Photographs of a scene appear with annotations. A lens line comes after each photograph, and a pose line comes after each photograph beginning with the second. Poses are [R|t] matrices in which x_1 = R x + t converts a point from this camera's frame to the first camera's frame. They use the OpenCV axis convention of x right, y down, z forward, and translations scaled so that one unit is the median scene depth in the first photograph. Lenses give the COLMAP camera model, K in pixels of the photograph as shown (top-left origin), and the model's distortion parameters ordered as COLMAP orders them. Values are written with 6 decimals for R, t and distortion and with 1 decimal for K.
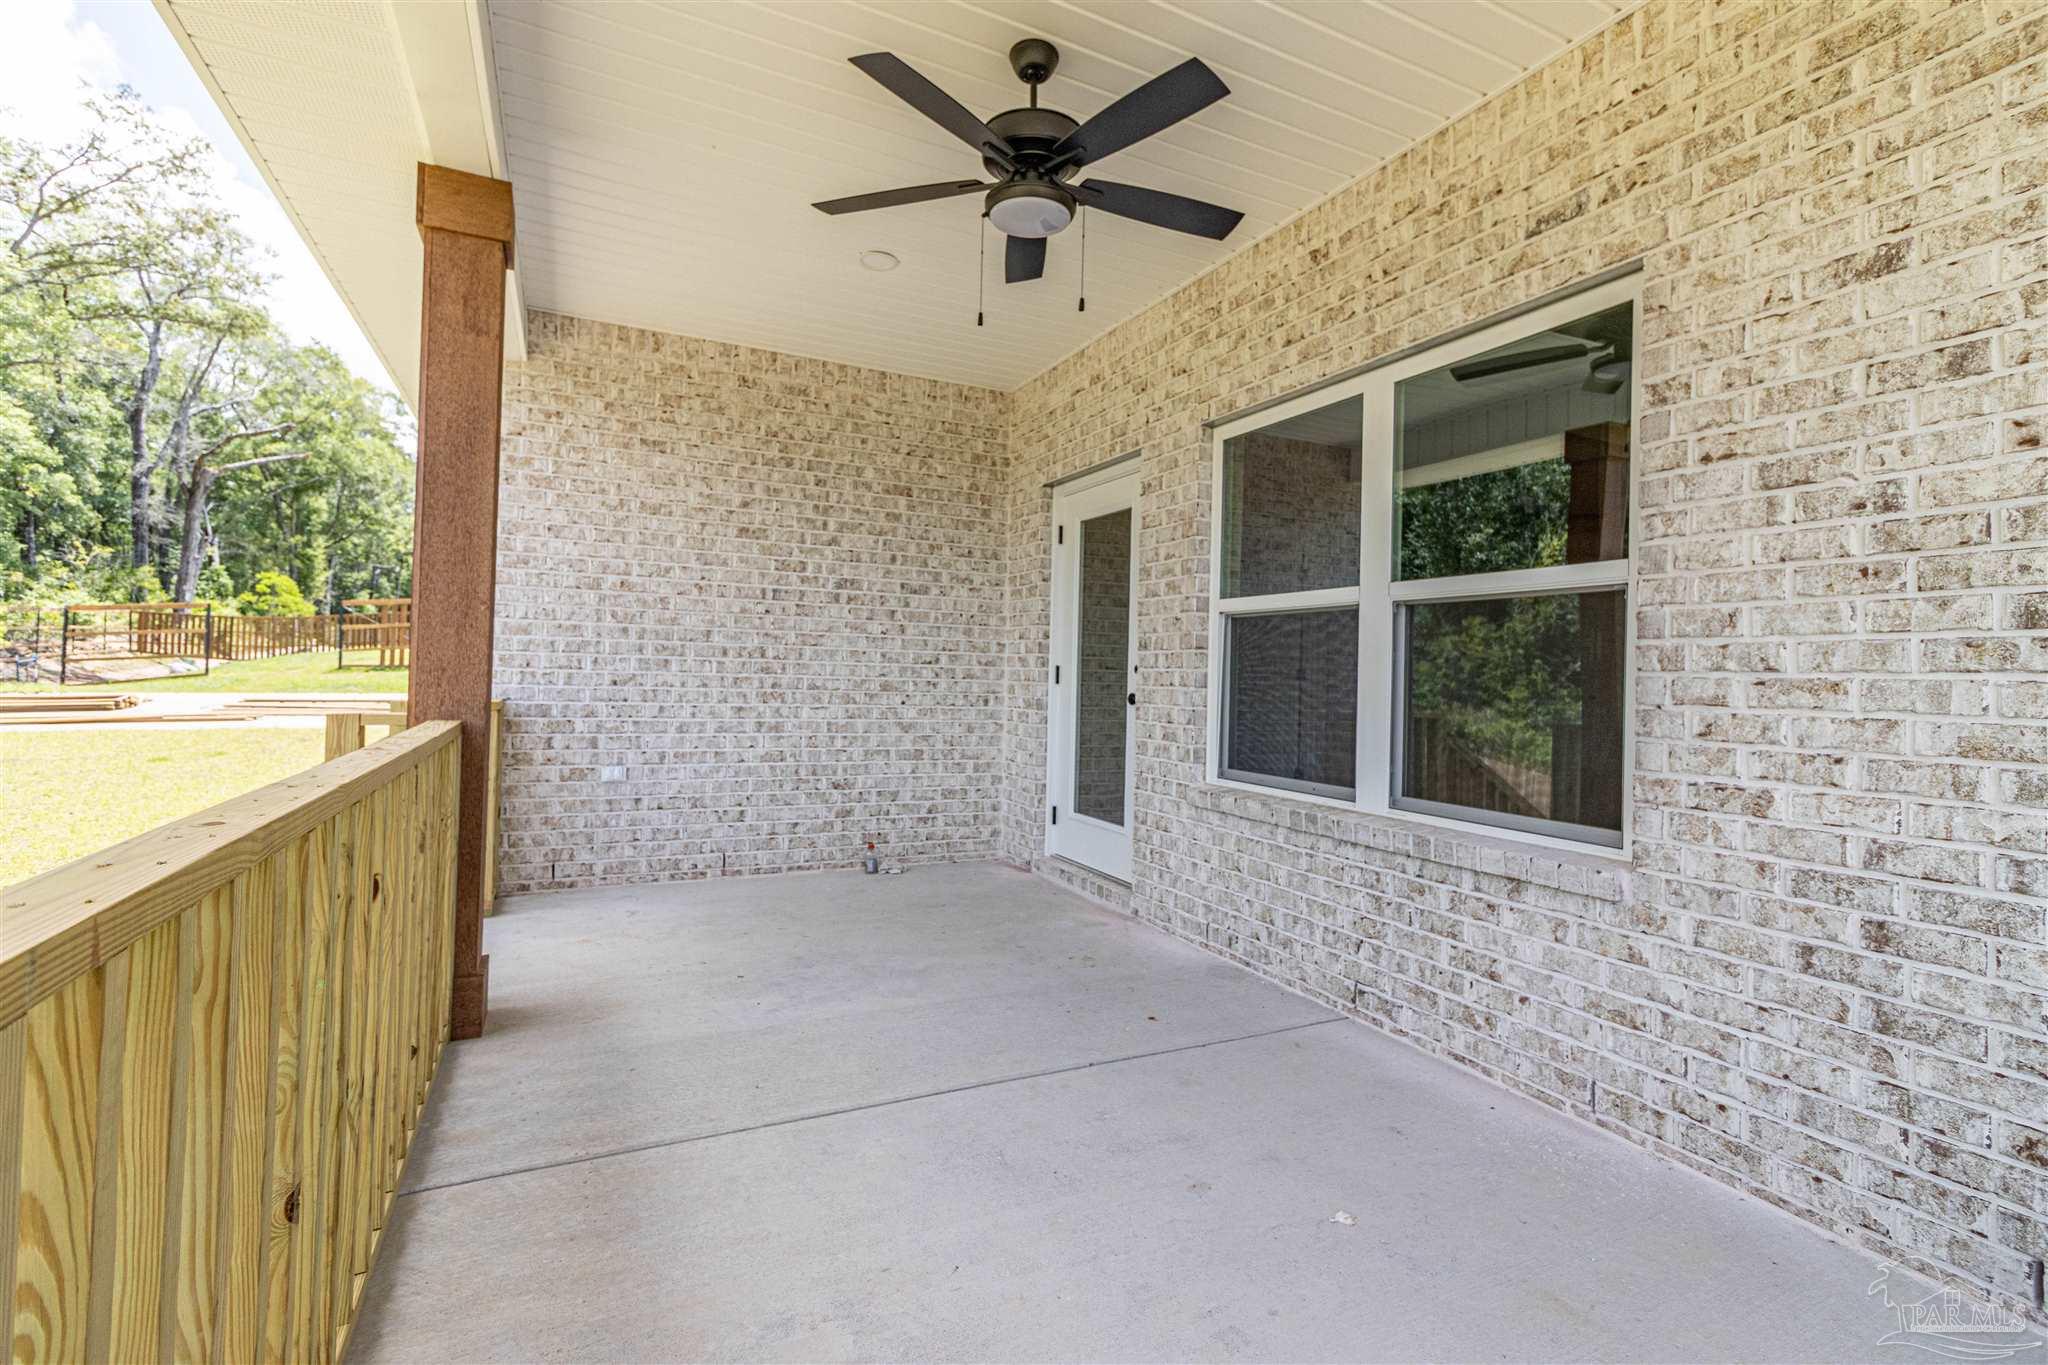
lens RADIAL K [[944.1, 0, 1026.5], [0, 944.1, 672.2], [0, 0, 1]] dist [0.001320, 0.001533]
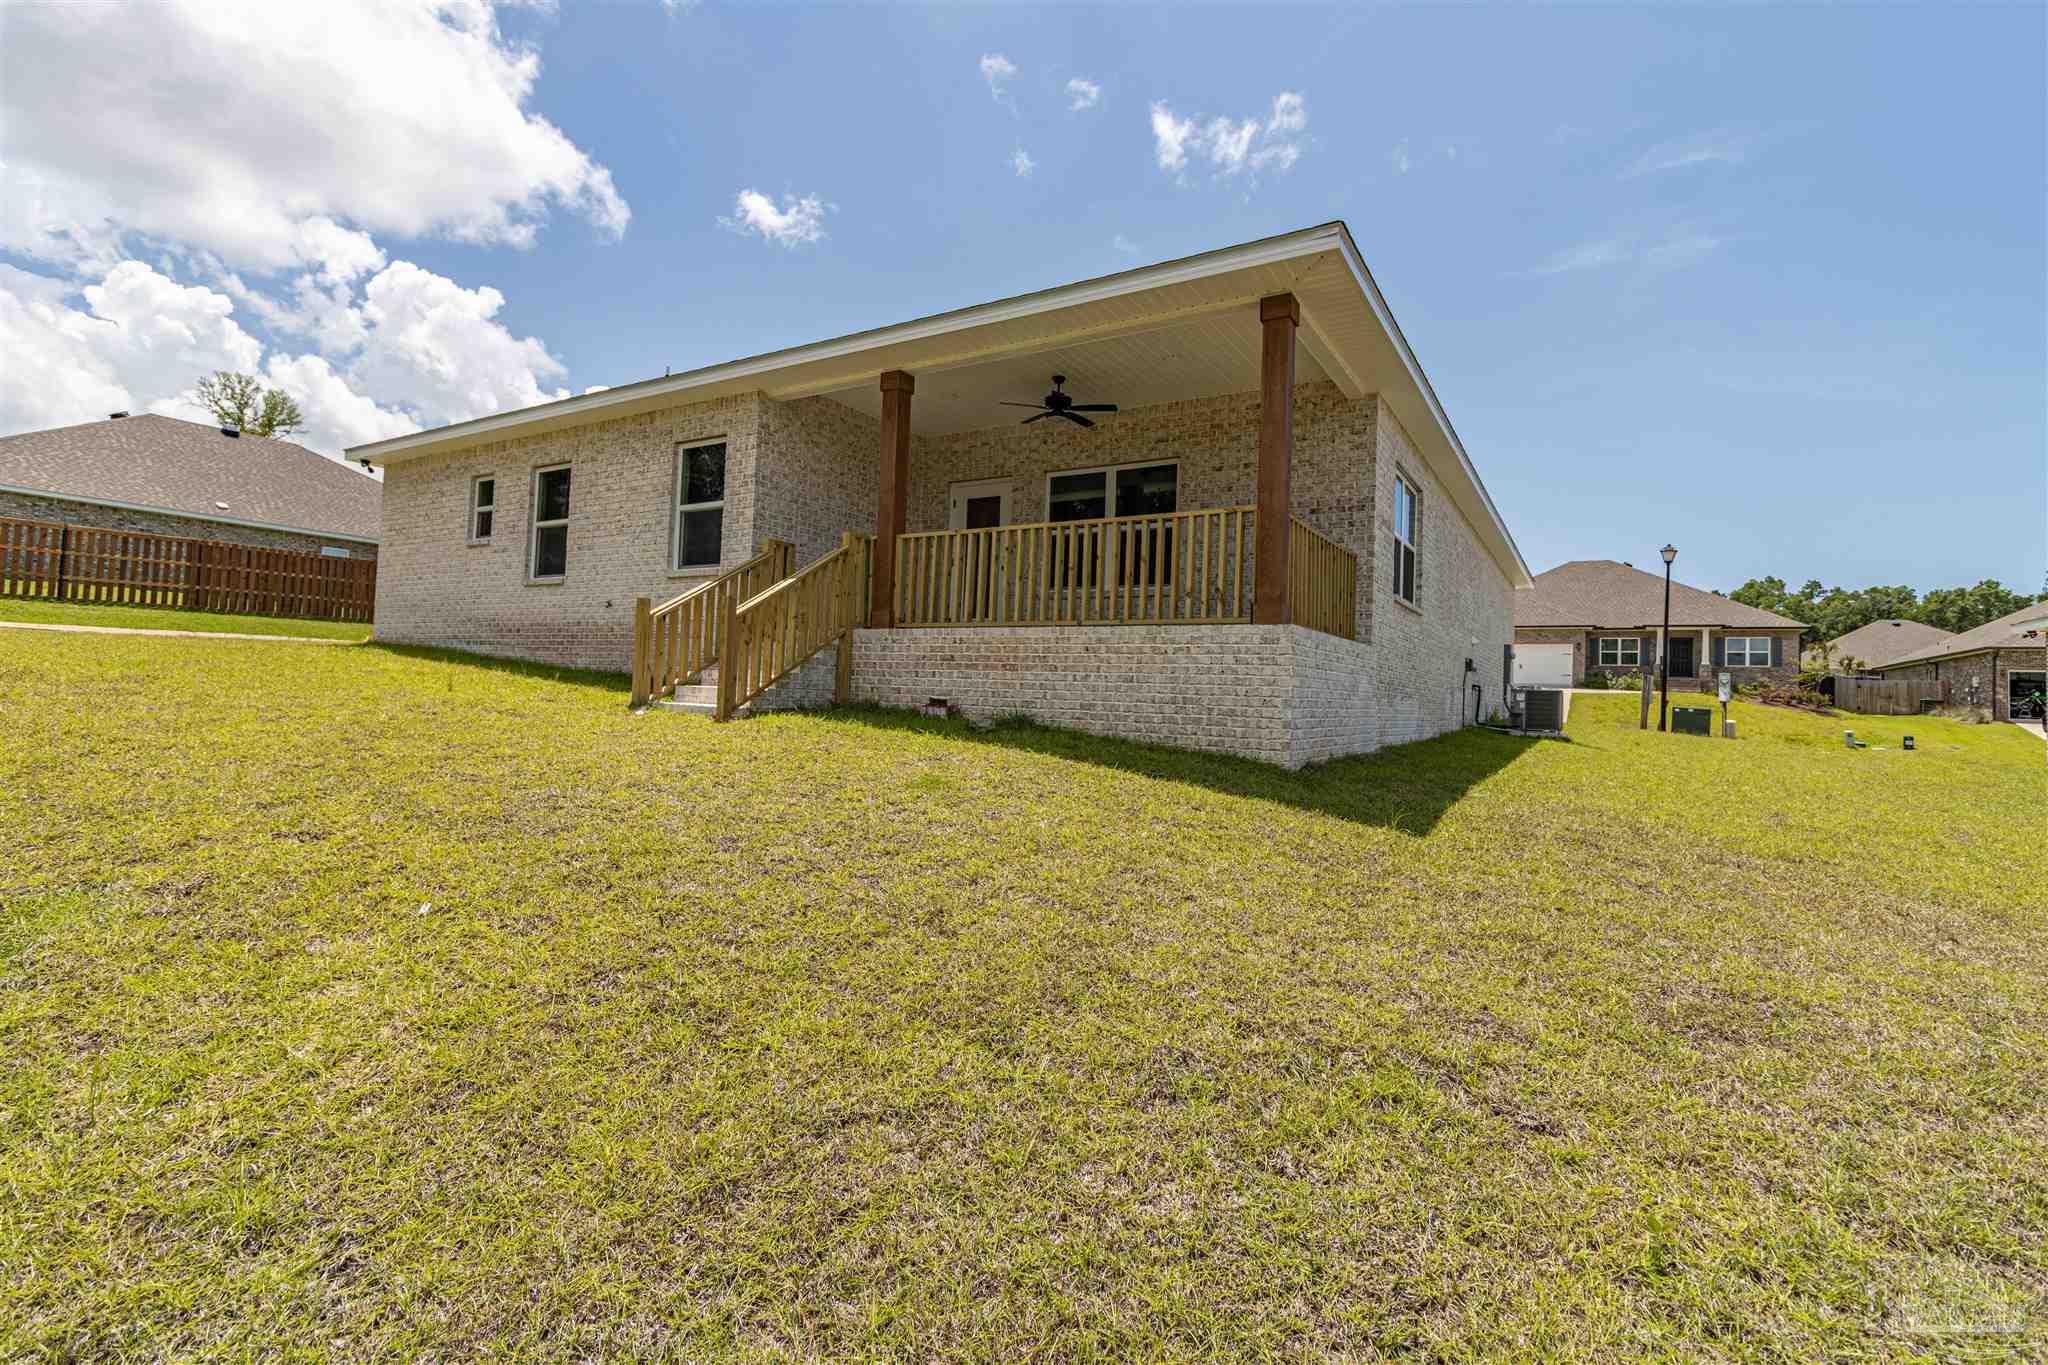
lens RADIAL K [[944.1, 0, 1018.7], [0, 944.1, 681.5], [0, 0, 1]] dist [0.001320, 0.001533]
pose [[0.848061, 0.014114, 0.529710, -1.719597], [-0.018112, 0.999833, 0.002357, 0.469417], [-0.529589, -0.011593, 0.848175, -1.763828]]
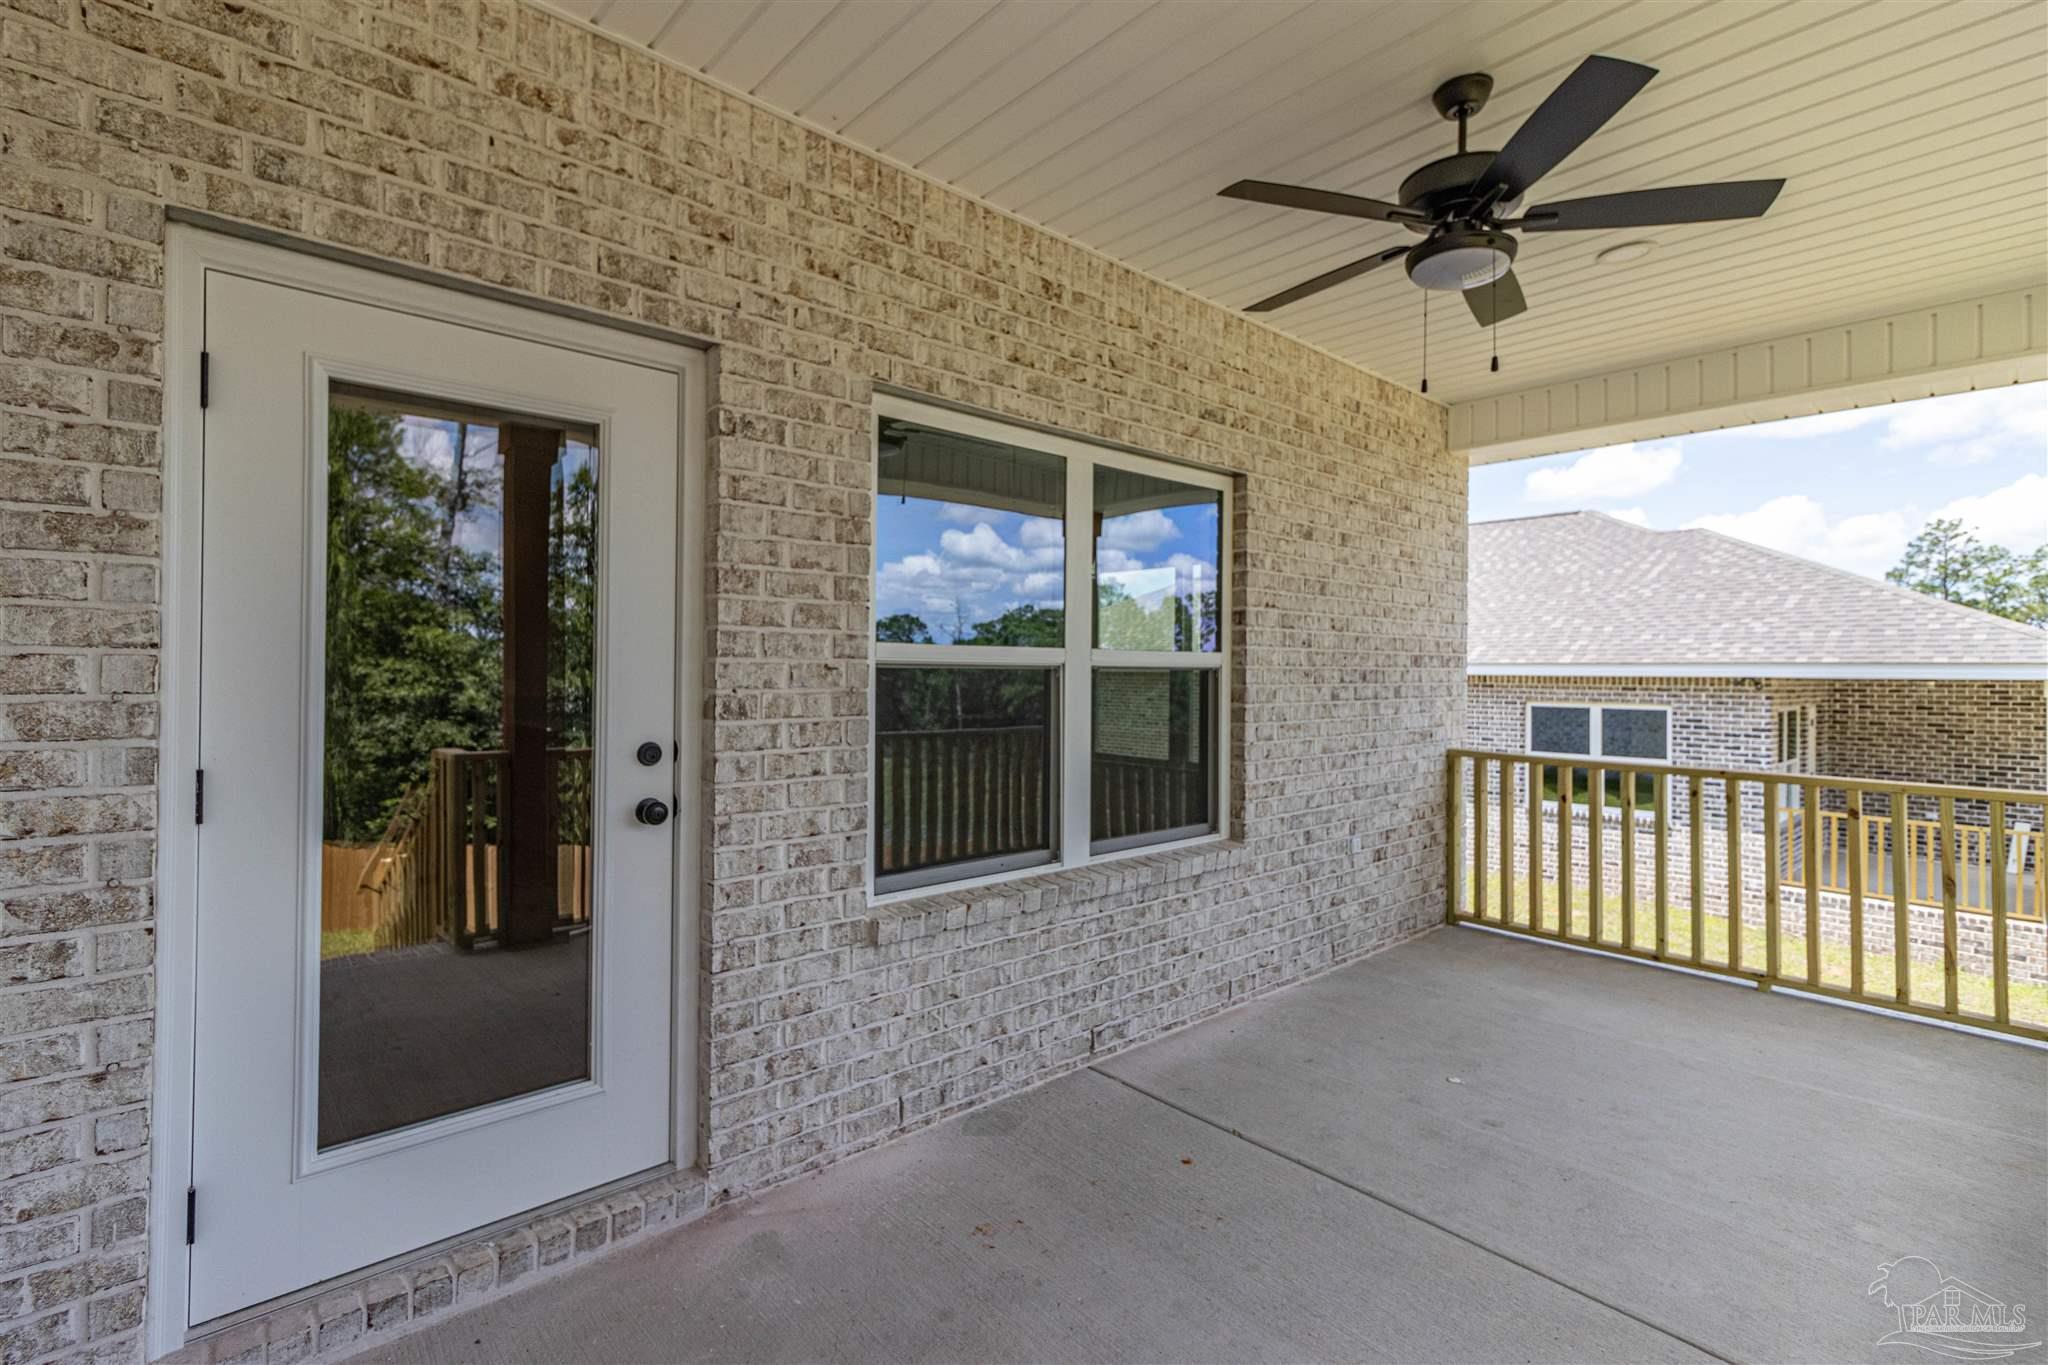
lens RADIAL K [[944.1, 0, 1021.1], [0, 944.1, 665.0], [0, 0, 1]] dist [0.001320, 0.001533]
pose [[-0.280022, -0.026216, 0.959635, -0.590169], [-0.021647, 0.999545, 0.020990, -0.091193], [-0.959749, -0.014896, -0.280463, 1.293317]]
